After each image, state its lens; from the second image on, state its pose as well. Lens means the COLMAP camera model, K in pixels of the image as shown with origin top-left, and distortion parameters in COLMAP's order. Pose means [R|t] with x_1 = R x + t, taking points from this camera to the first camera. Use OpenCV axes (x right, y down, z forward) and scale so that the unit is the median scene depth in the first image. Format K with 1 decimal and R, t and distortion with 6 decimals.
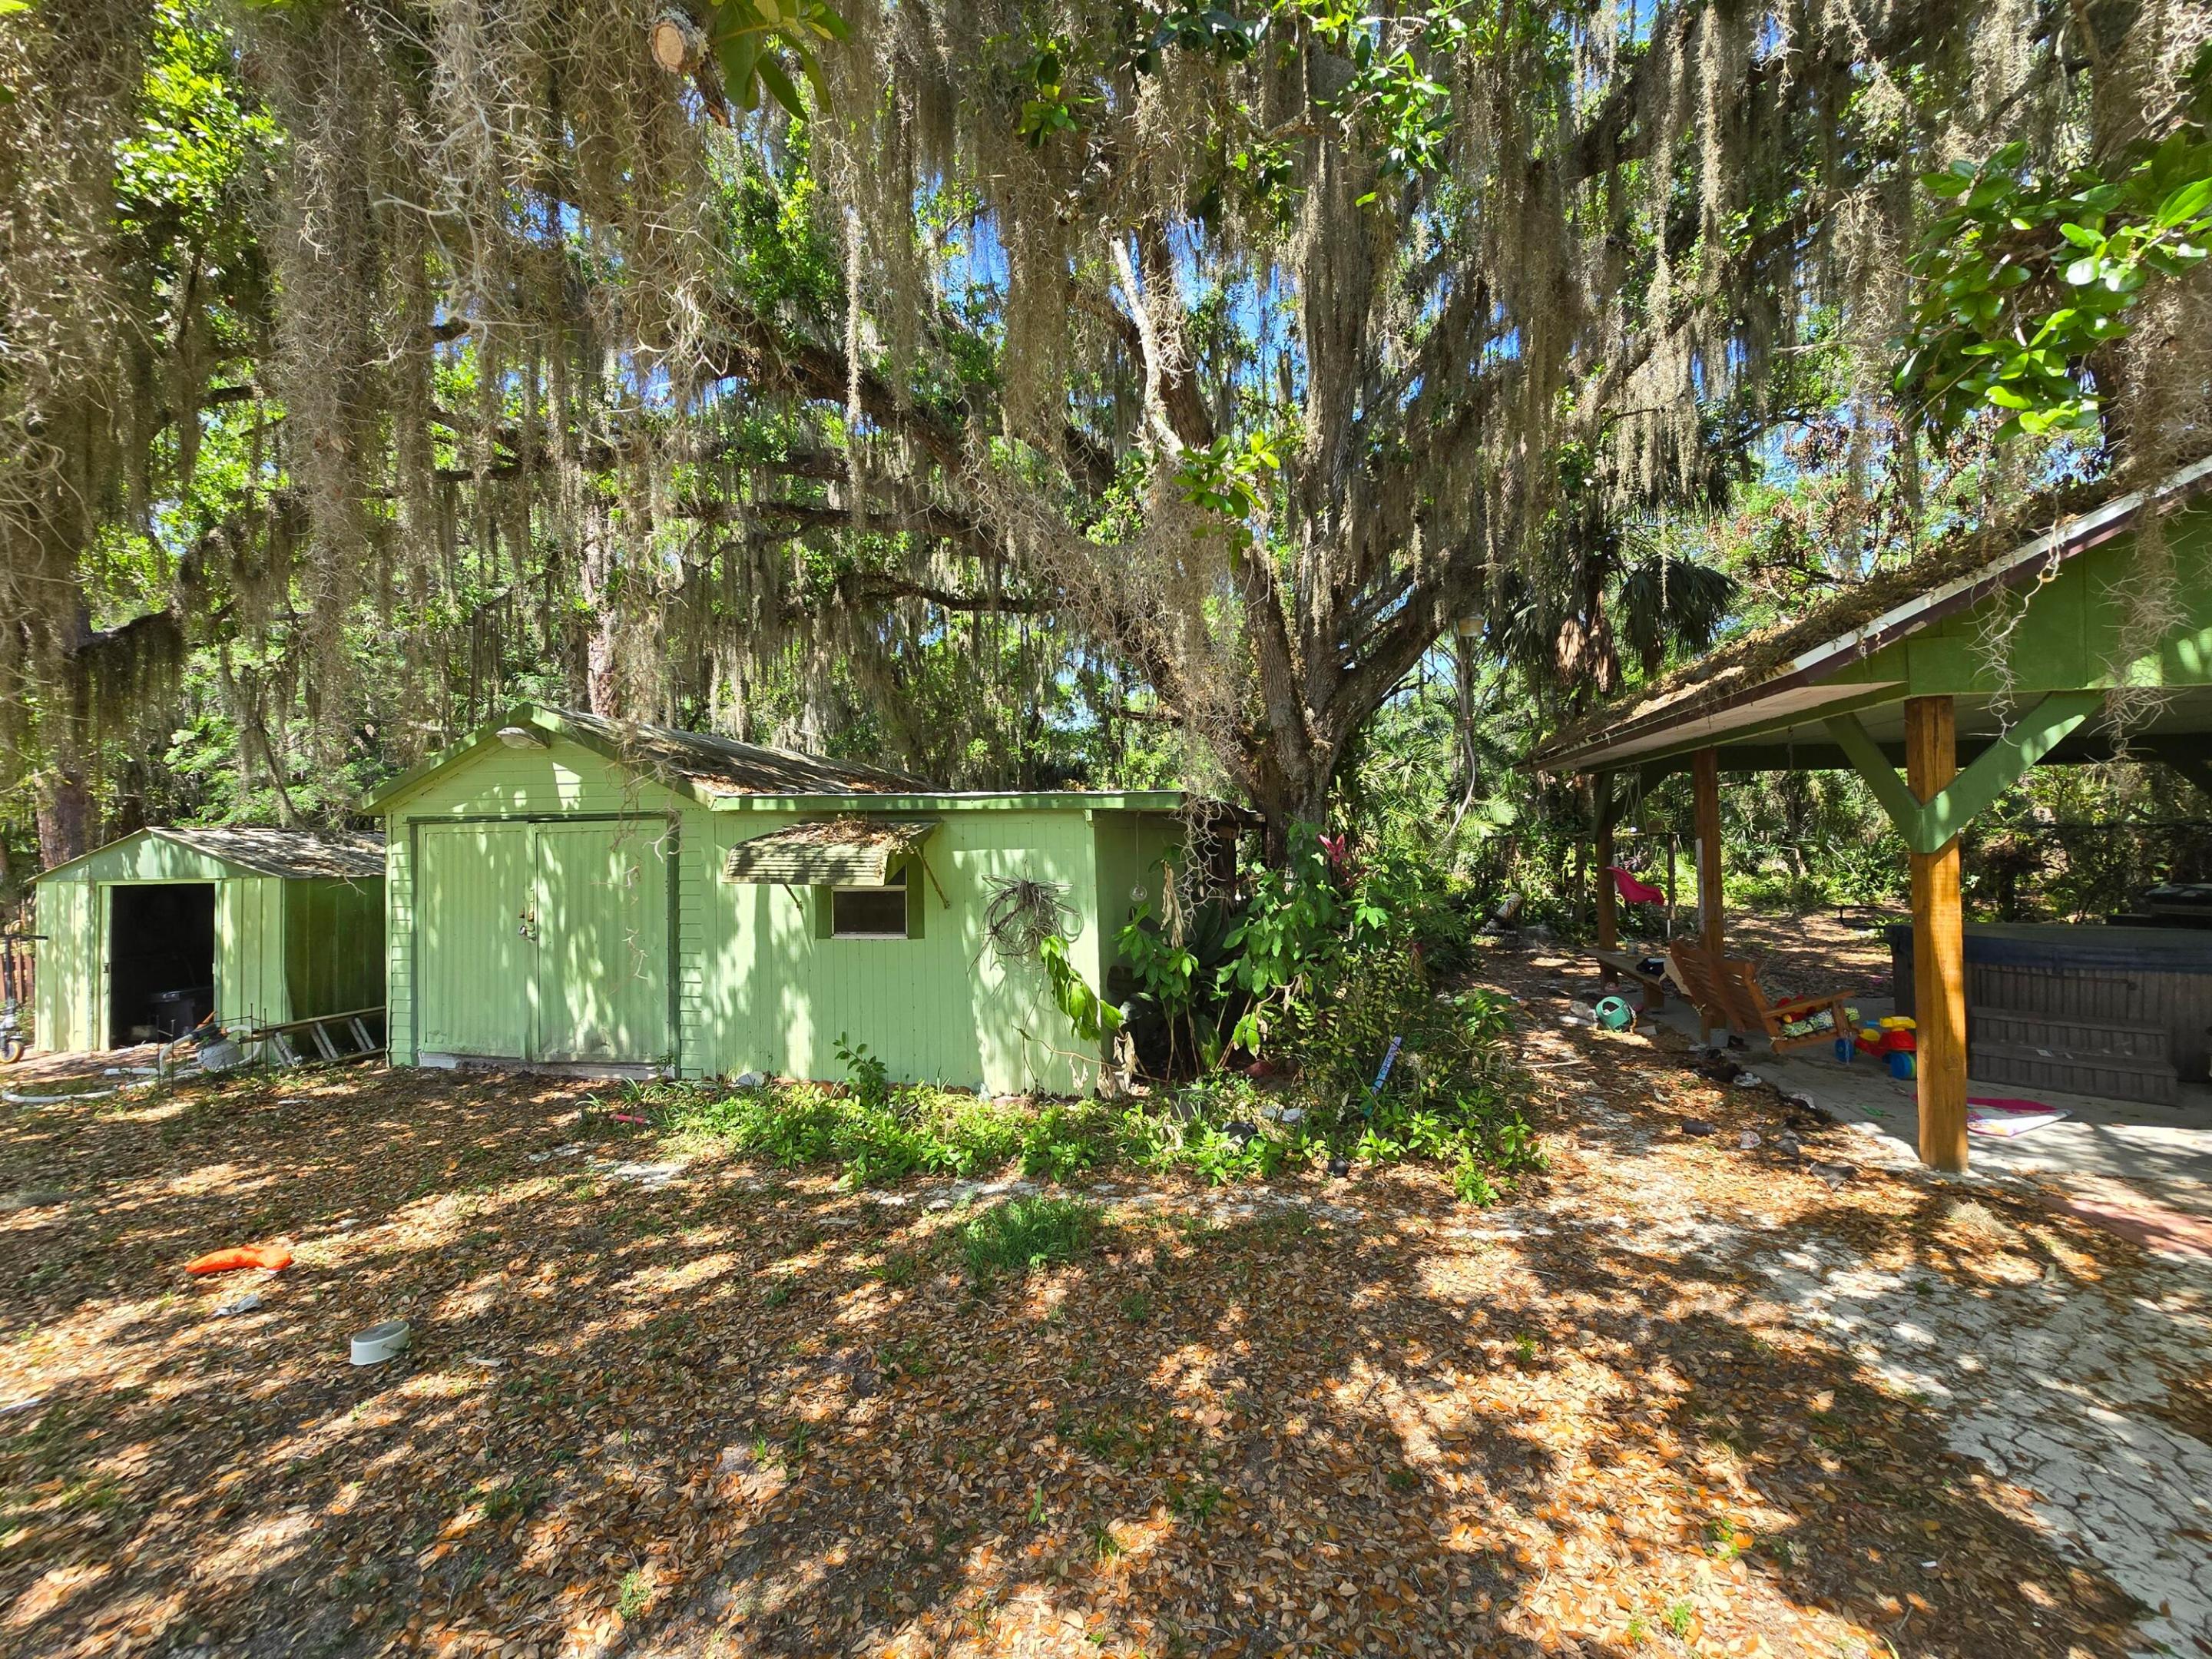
lens RADIAL K [[903.7, 0, 1112.3], [0, 903.7, 830.5], [0, 0, 1]] dist [-0.004432, 0.001649]
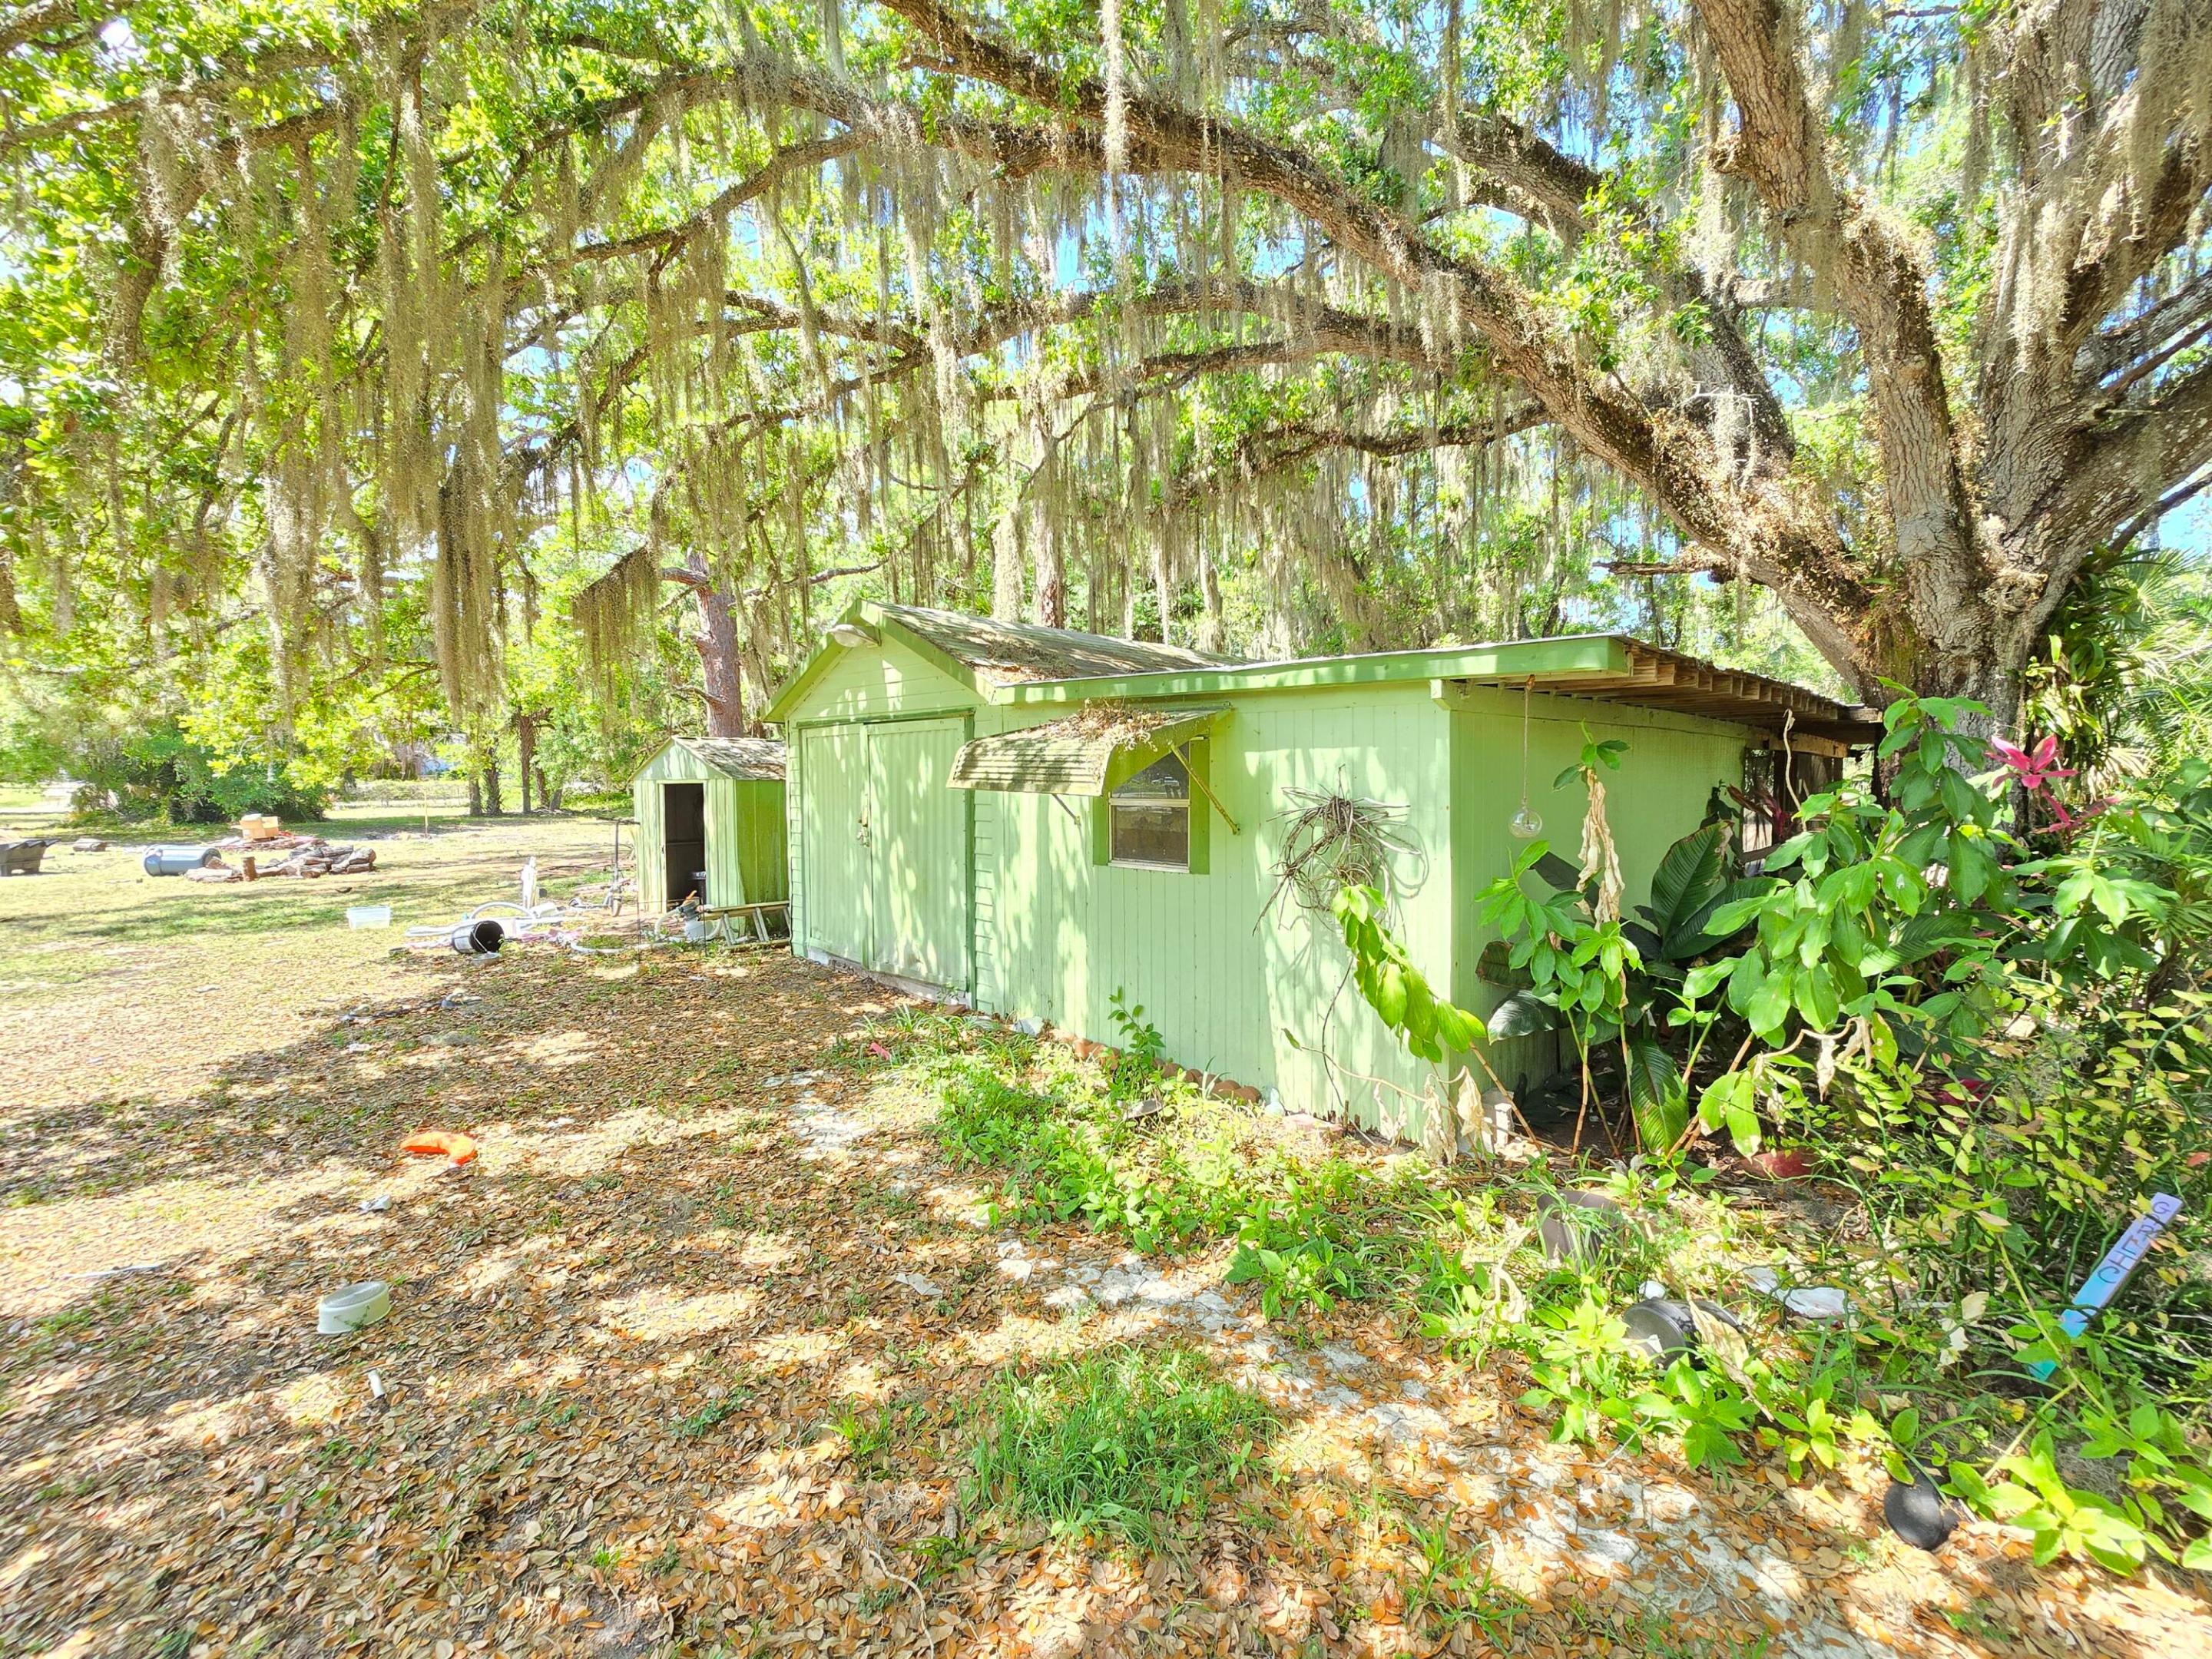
lens RADIAL K [[903.7, 0, 1108.7], [0, 903.7, 830.6], [0, 0, 1]] dist [-0.004432, 0.001649]
pose [[0.840005, 0.047566, -0.540490, 0.113418], [-0.003757, 0.996636, 0.081870, 0.026855], [0.542566, -0.066740, 0.837358, 0.365717]]
